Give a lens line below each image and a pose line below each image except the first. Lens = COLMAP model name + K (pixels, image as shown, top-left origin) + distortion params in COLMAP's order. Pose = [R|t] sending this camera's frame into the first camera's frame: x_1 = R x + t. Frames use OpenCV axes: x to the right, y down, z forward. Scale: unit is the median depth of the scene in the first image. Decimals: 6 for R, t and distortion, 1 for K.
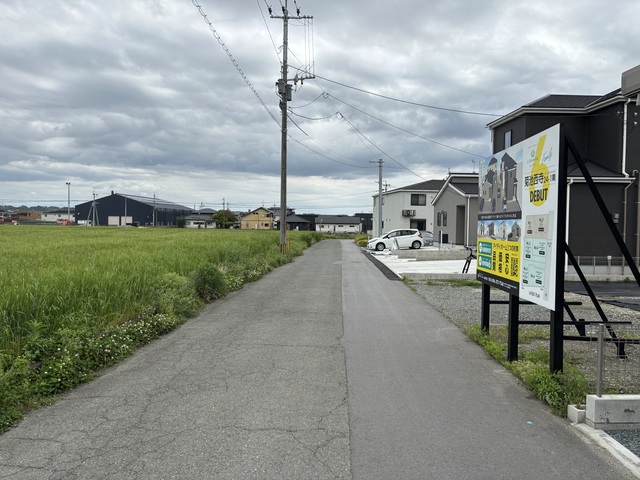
lens RADIAL K [[484.6, 0, 317.4], [0, 484.6, 238.4], [0, 0, 1]] dist [0.060684, -0.065568]
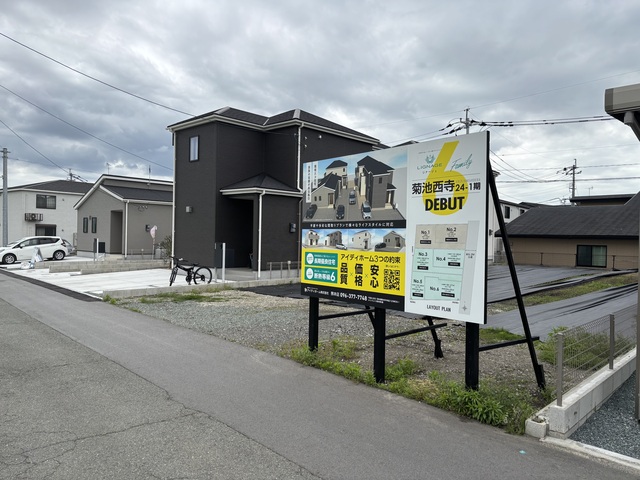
lens RADIAL K [[484.6, 0, 317.4], [0, 484.6, 238.4], [0, 0, 1]] dist [0.060684, -0.065568]
pose [[0.721807, -0.001591, 0.692093, -0.269997], [0.011668, 0.999883, -0.009871, -0.009946], [-0.691996, 0.015200, 0.721741, 0.340565]]
